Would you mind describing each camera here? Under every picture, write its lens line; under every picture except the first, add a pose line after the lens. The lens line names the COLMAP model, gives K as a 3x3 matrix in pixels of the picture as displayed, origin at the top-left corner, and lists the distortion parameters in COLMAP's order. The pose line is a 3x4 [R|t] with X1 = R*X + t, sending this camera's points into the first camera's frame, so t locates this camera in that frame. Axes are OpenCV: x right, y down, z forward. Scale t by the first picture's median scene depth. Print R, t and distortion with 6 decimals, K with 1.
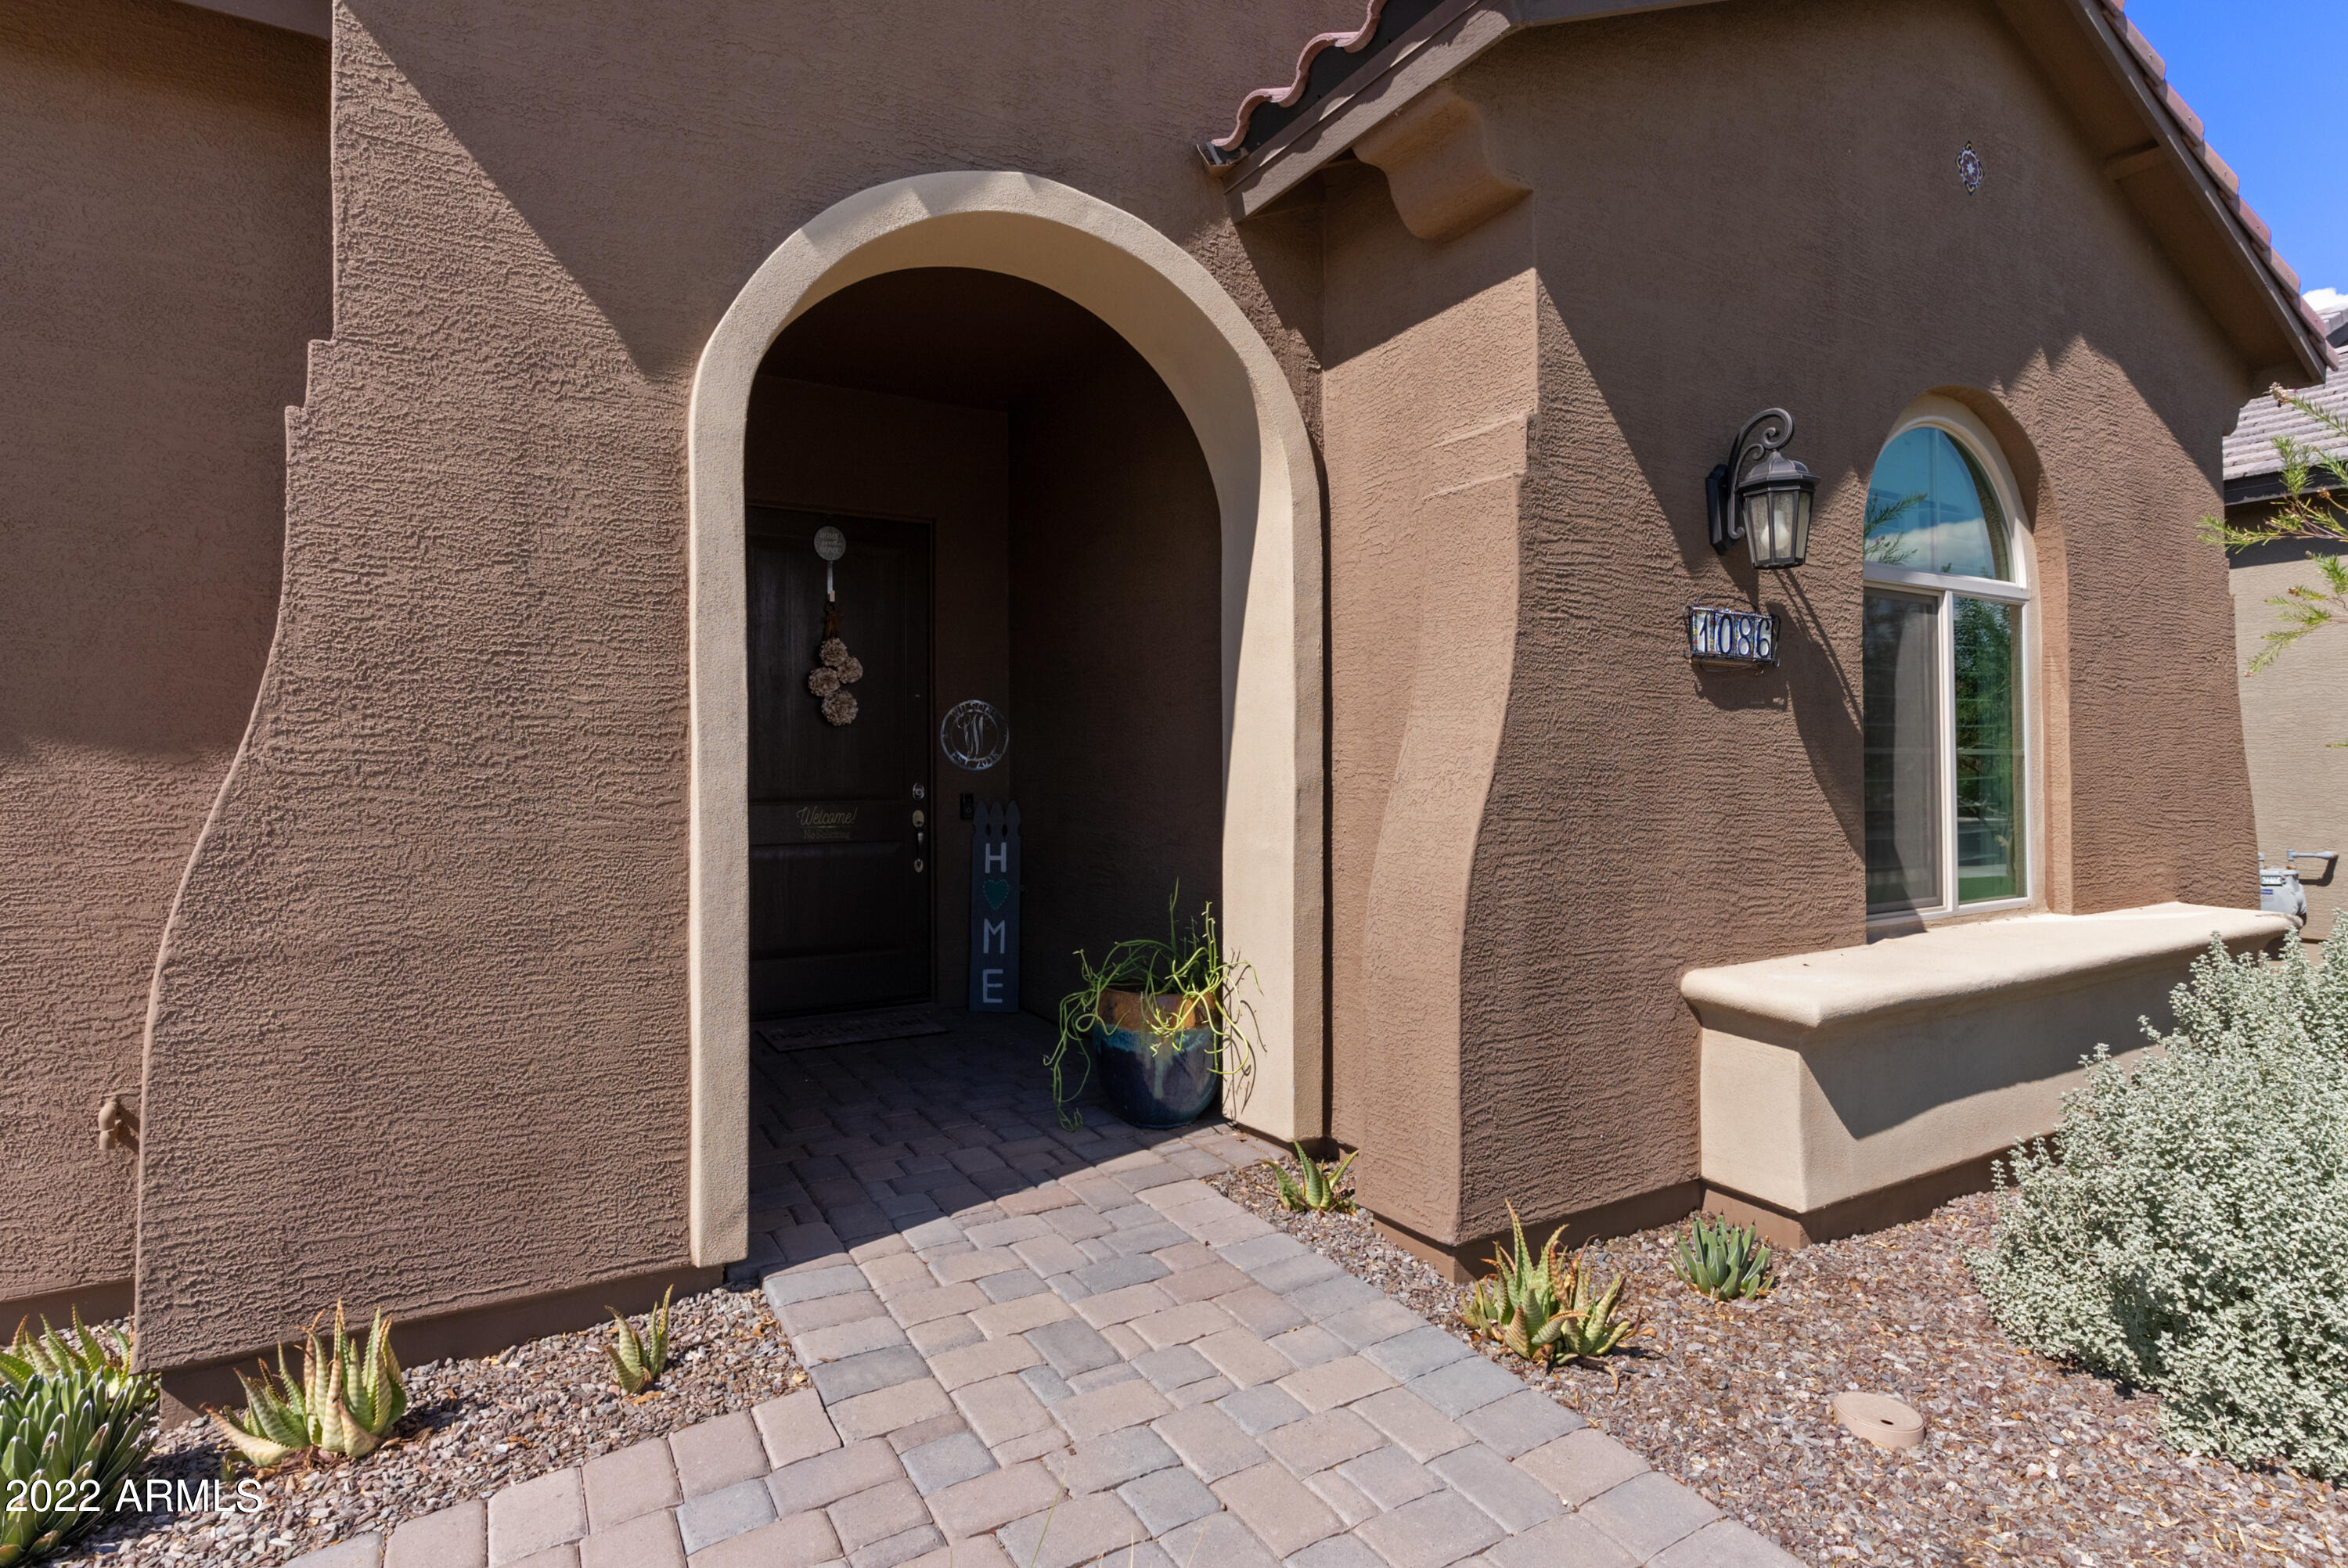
lens RADIAL K [[1206.2, 0, 1218.8], [0, 1206.2, 745.0], [0, 0, 1]] dist [0.001257, -0.000114]
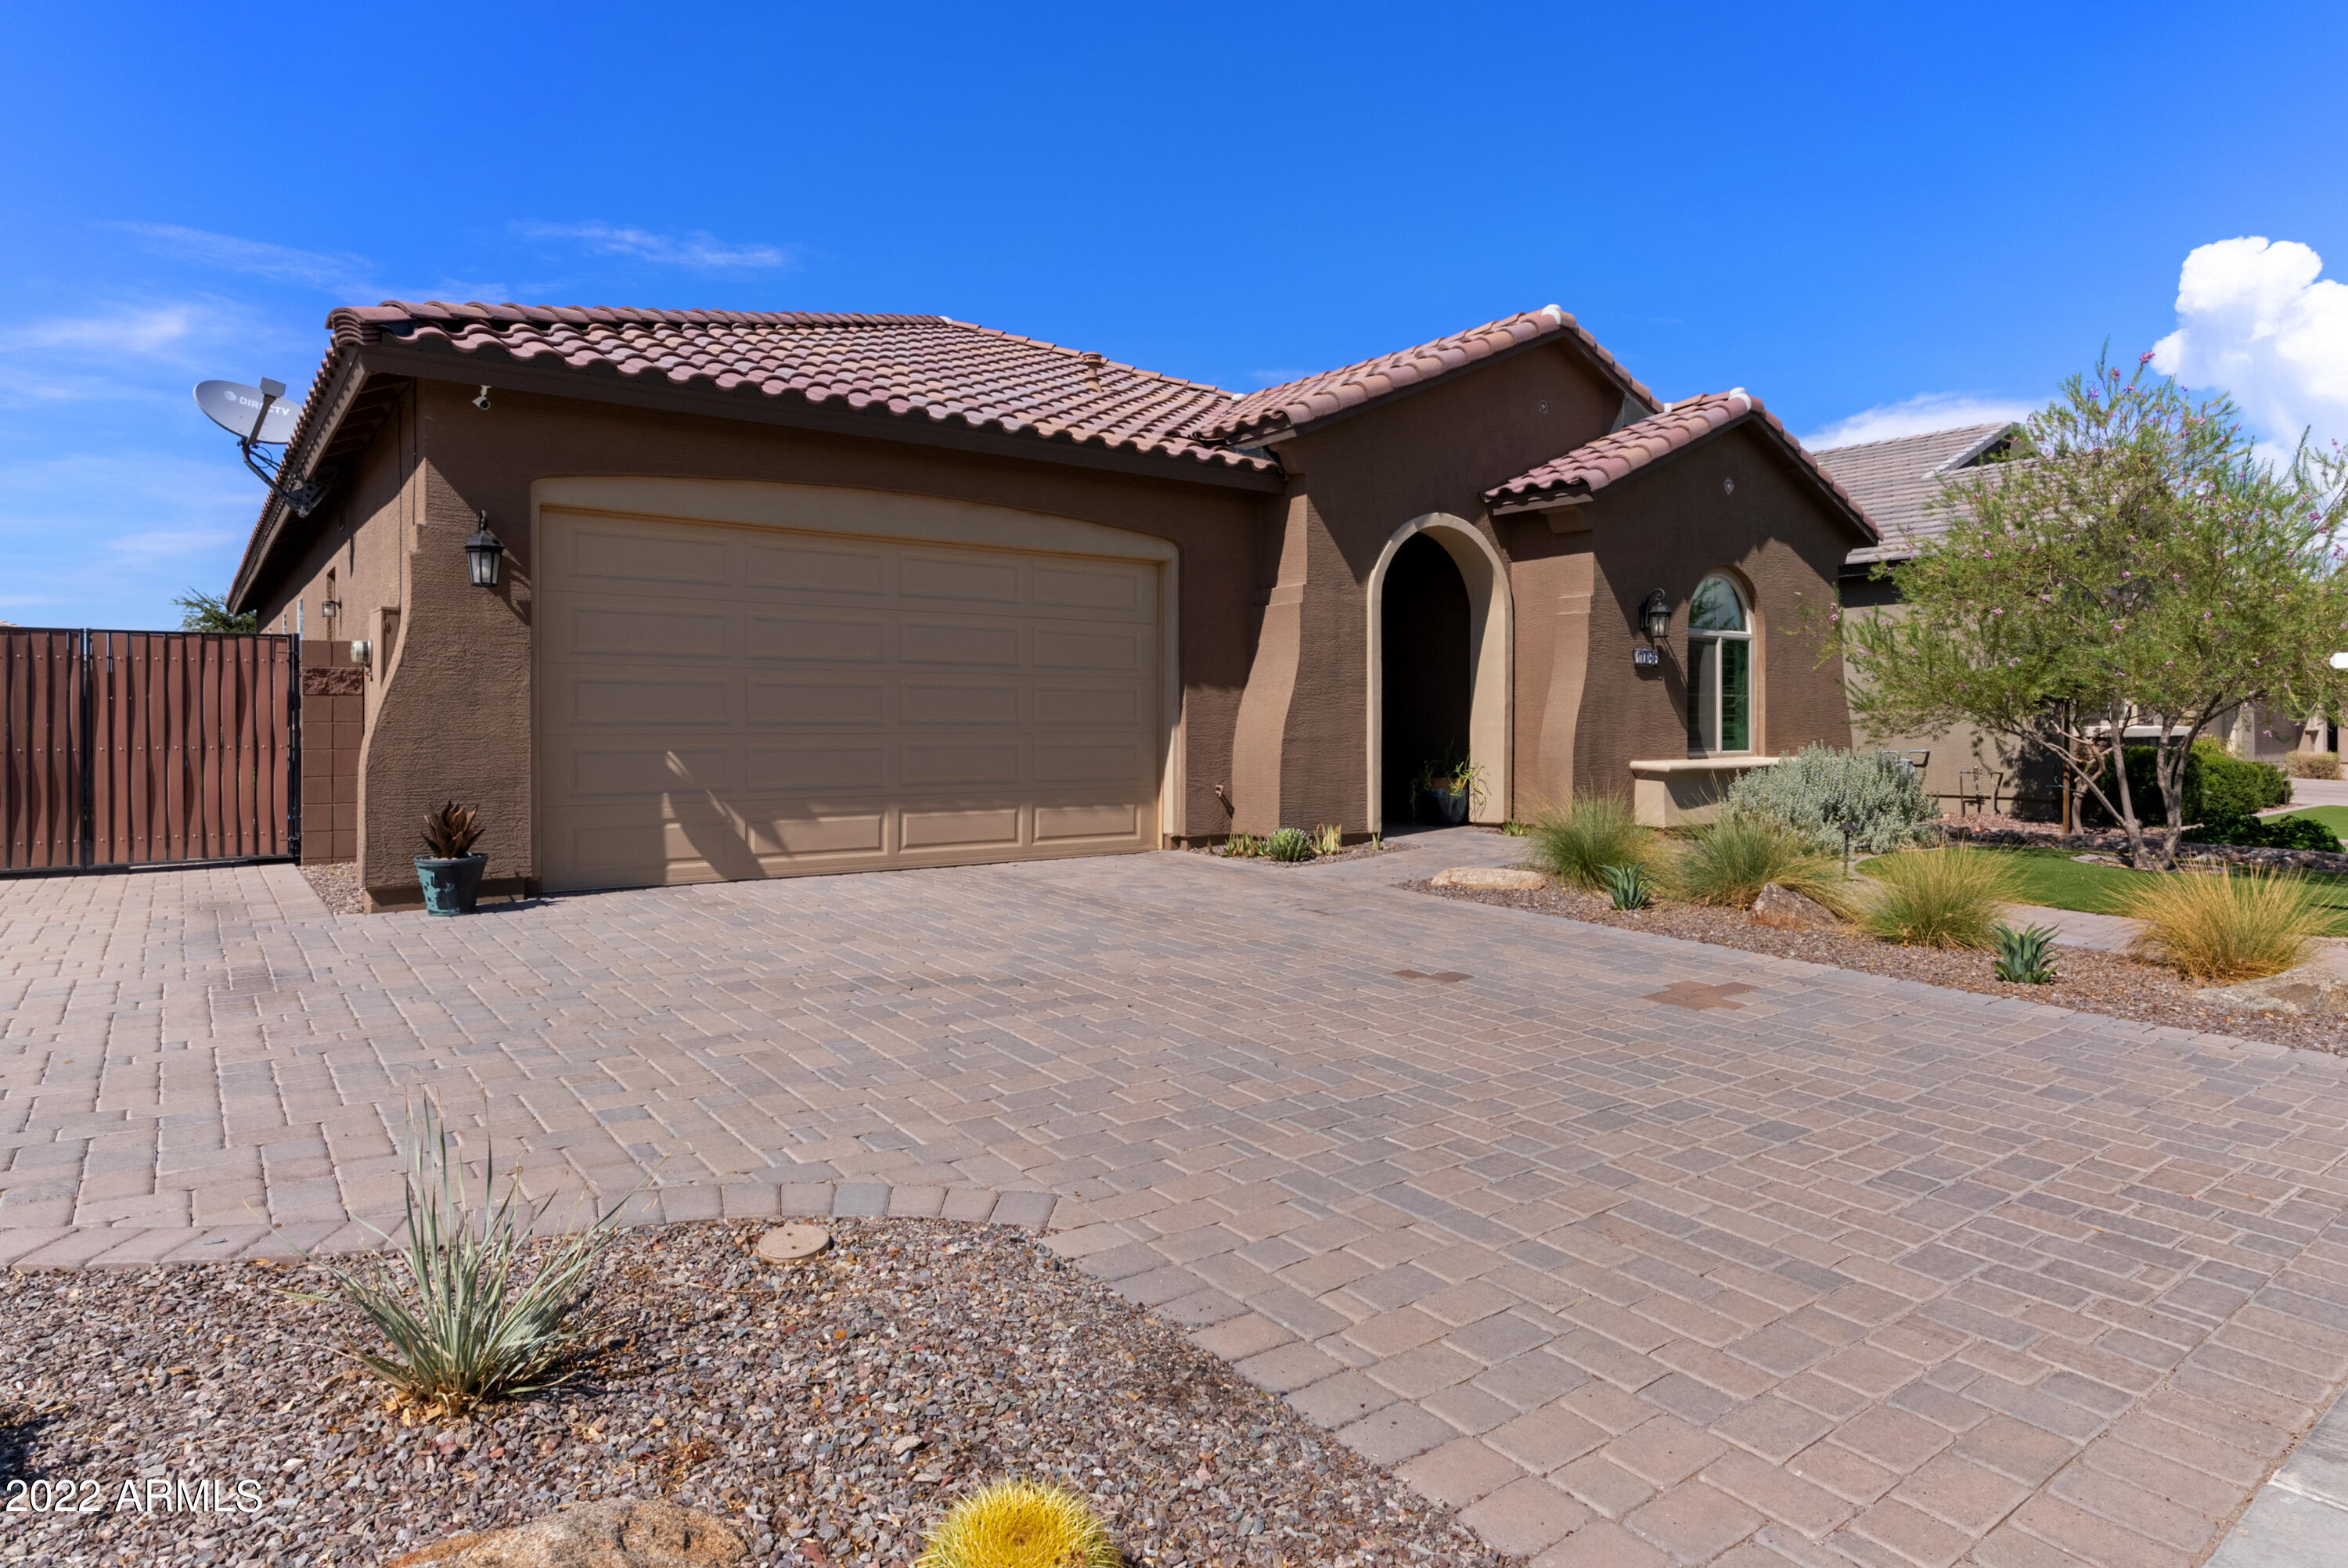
lens RADIAL K [[1338.0, 0, 1211.3], [0, 1338.0, 710.4], [0, 0, 1]] dist [-0.003558, -0.000105]
pose [[0.994113, 0.008704, 0.108000, -1.139830], [-0.009866, 0.999899, 0.010226, 0.025573], [-0.107900, -0.011231, 0.994098, -2.484047]]
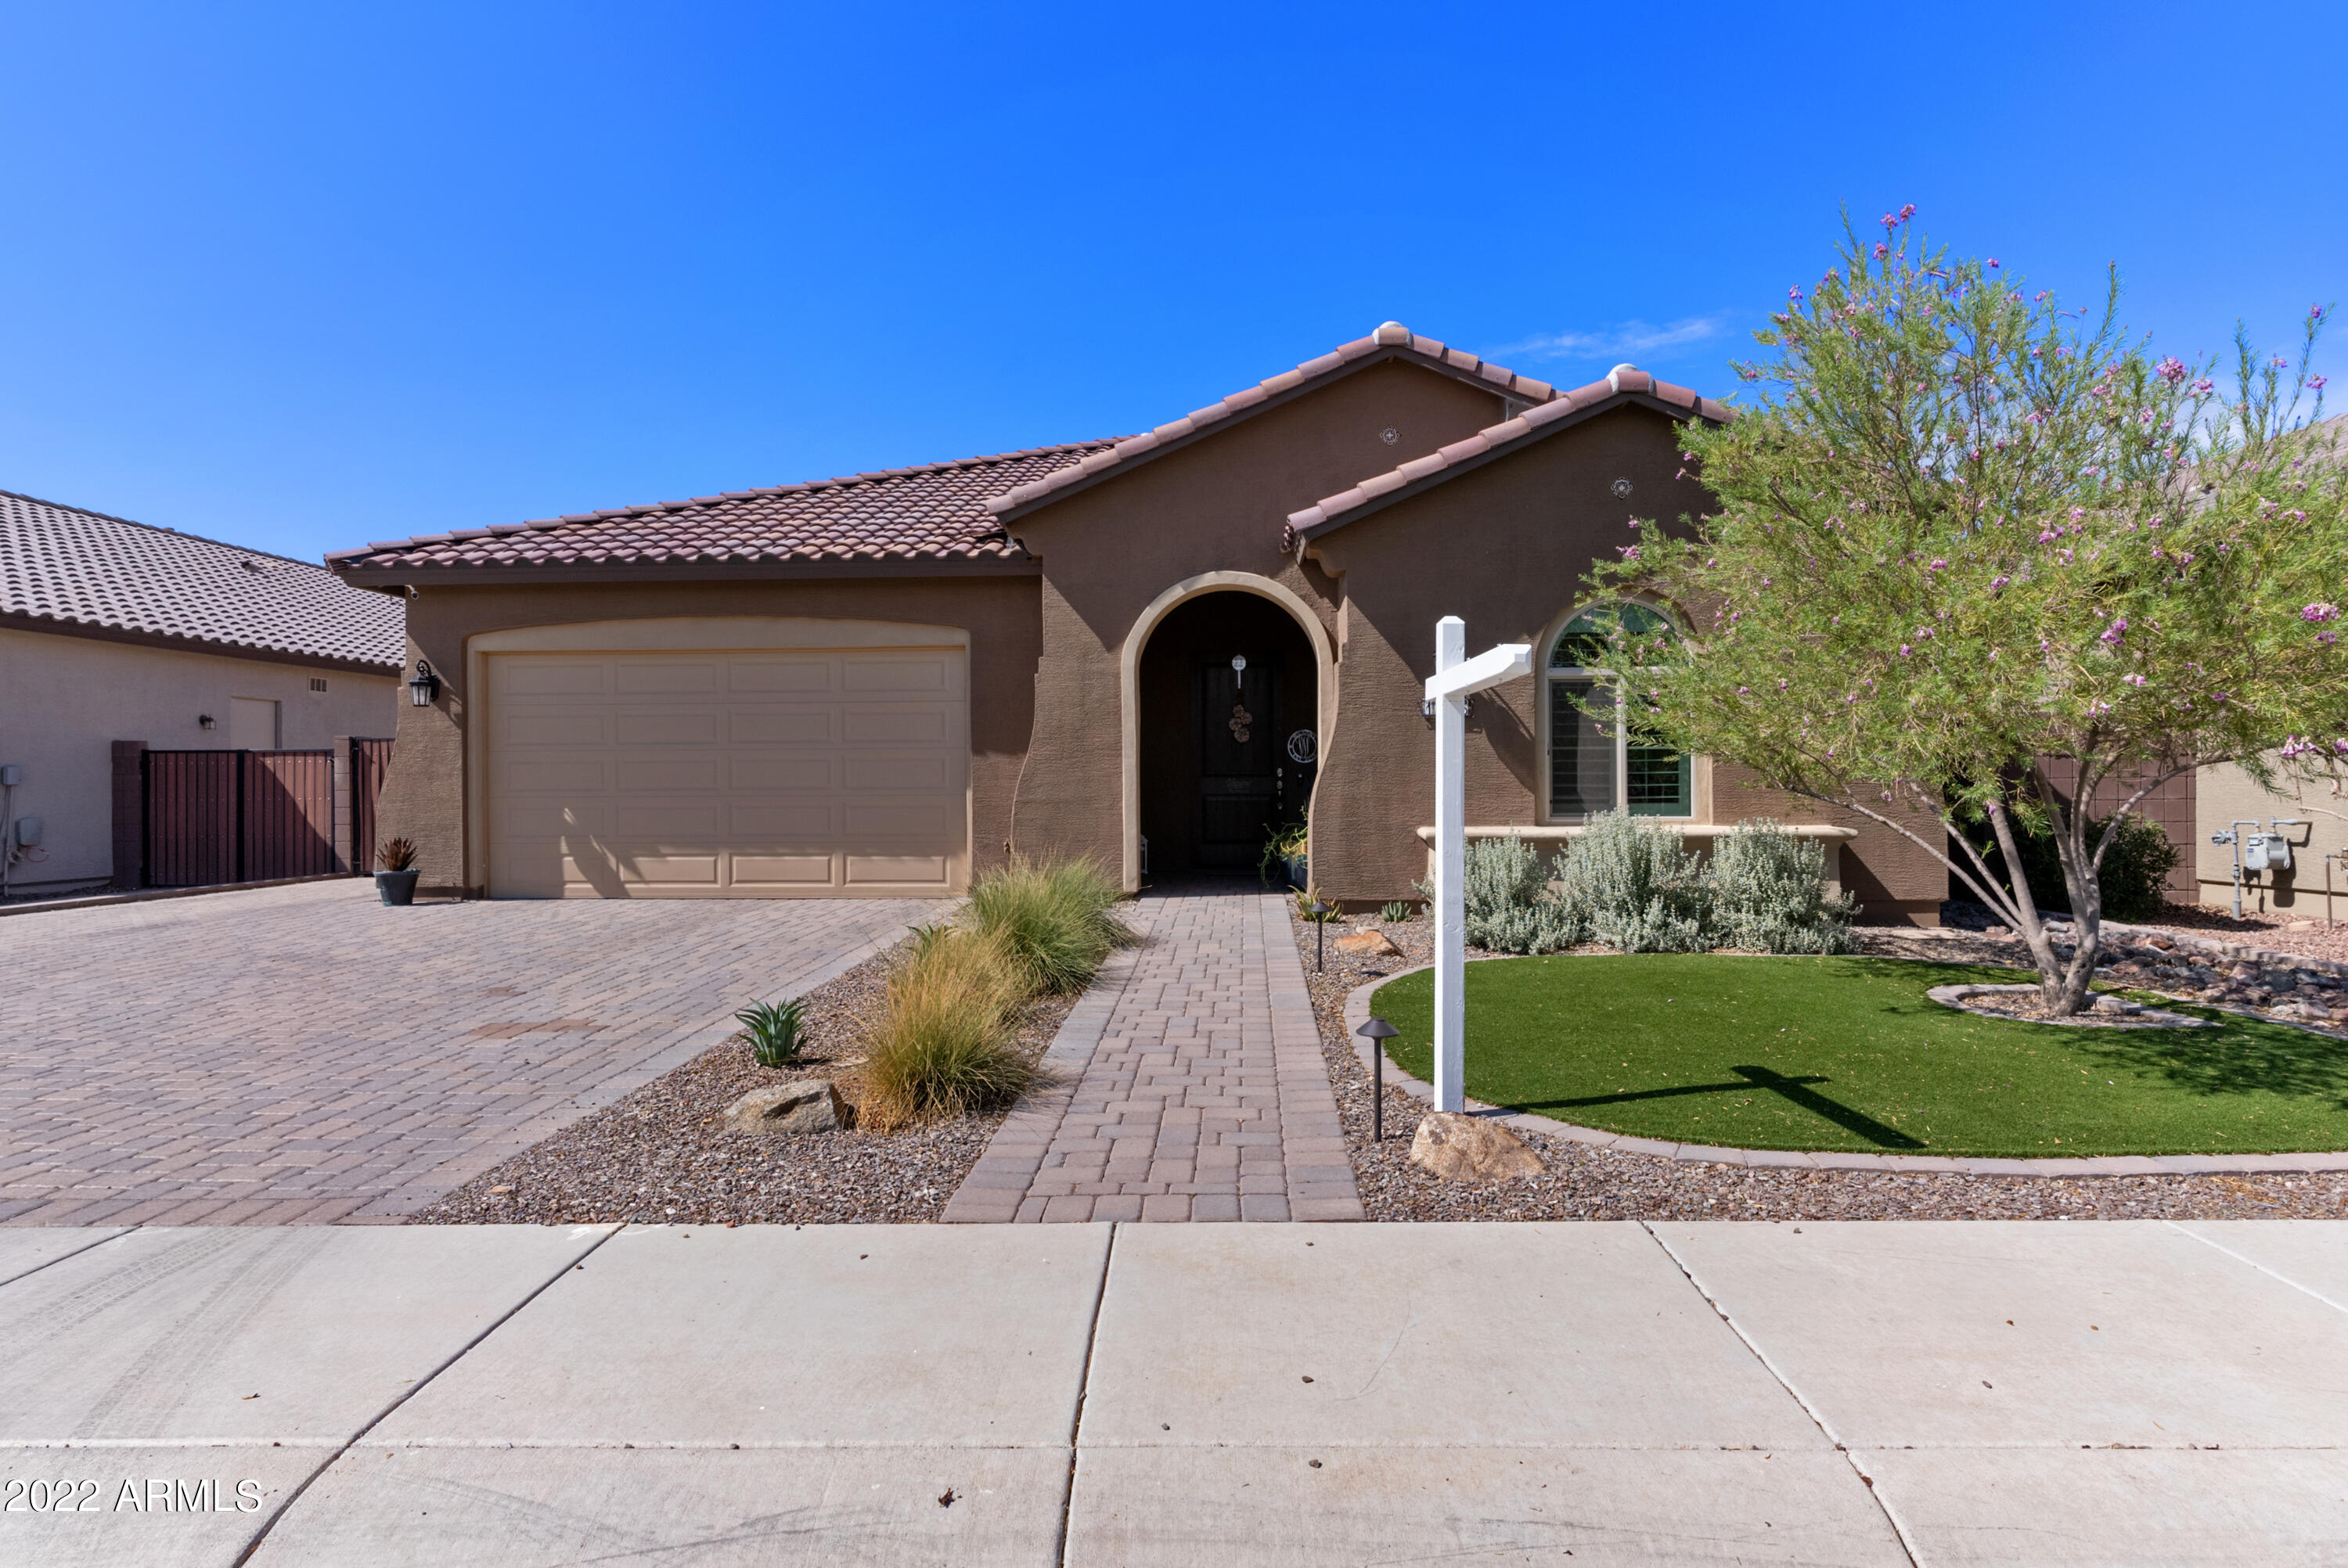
lens RADIAL K [[1207.6, 0, 1177.3], [0, 1207.6, 767.4], [0, 0, 1]] dist [-0.000021, -0.000078]
pose [[0.829853, -0.004578, -0.557963, 1.515081], [0.012124, 0.999878, 0.009828, 0.011276], [0.557850, -0.014920, 0.829808, -1.696206]]
